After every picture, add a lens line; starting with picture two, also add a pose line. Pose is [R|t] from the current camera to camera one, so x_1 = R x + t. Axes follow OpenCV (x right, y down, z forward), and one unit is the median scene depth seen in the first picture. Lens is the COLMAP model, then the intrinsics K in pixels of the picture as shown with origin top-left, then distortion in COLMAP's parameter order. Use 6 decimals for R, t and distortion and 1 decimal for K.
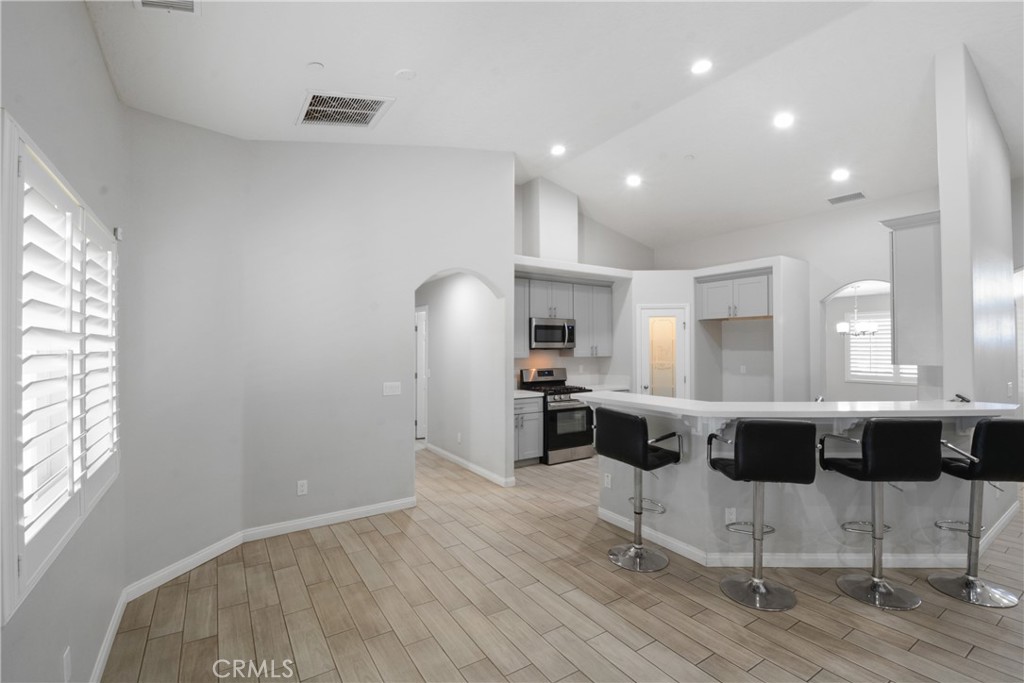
lens RADIAL K [[452.0, 0, 510.3], [0, 452.0, 344.2], [0, 0, 1]] dist [-0.010999, -0.007778]
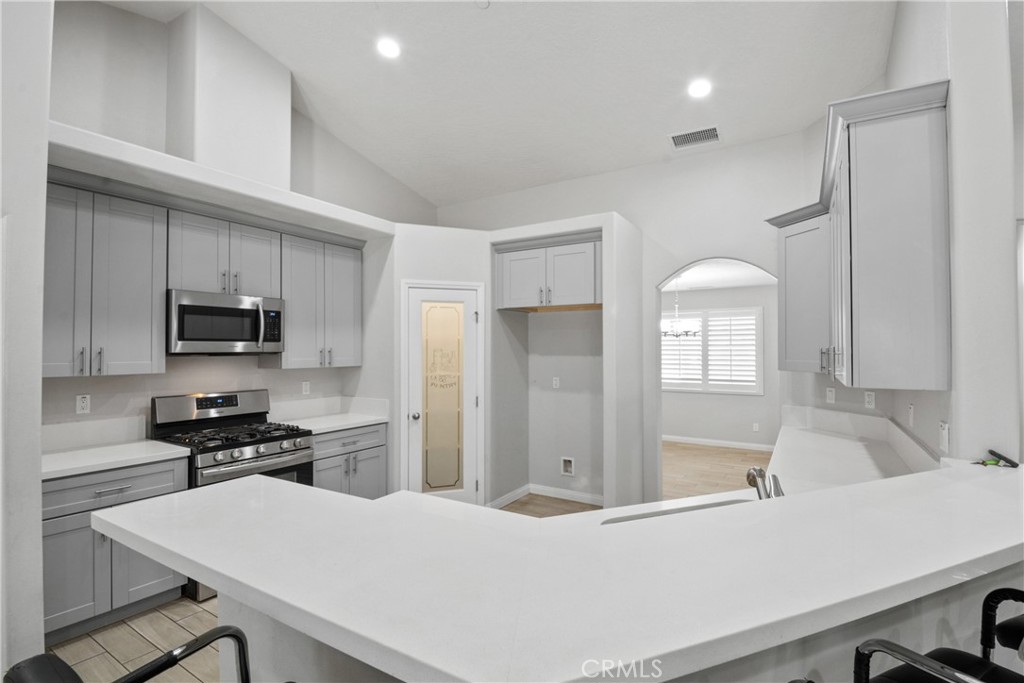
lens RADIAL K [[476.7, 0, 517.3], [0, 476.7, 346.3], [0, 0, 1]] dist [-0.013768, -0.000103]
pose [[0.907034, 0.003955, 0.421039, 0.168403], [-0.003788, 0.999992, -0.001233, 0.000879], [-0.421041, -0.000476, 0.907042, 0.395347]]
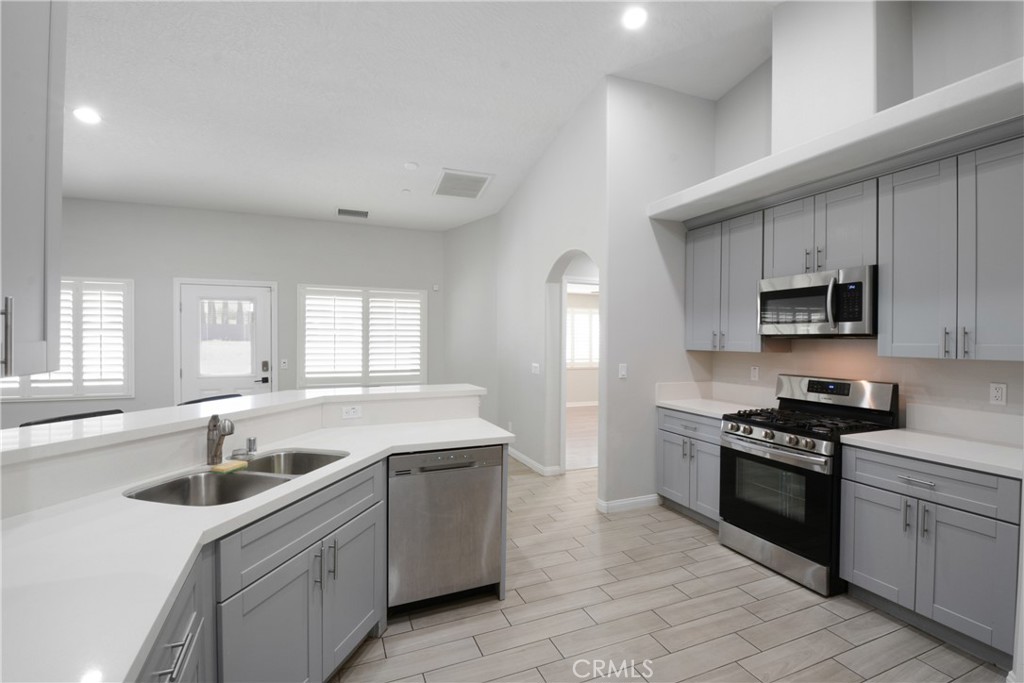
lens RADIAL K [[452.0, 0, 503.6], [0, 452.0, 337.3], [0, 0, 1]] dist [-0.010999, -0.007778]
pose [[-0.197929, -0.002066, -0.980214, 0.648125], [-0.001806, 0.999997, -0.001743, 0.013482], [0.980215, 0.001426, -0.197932, 0.804186]]
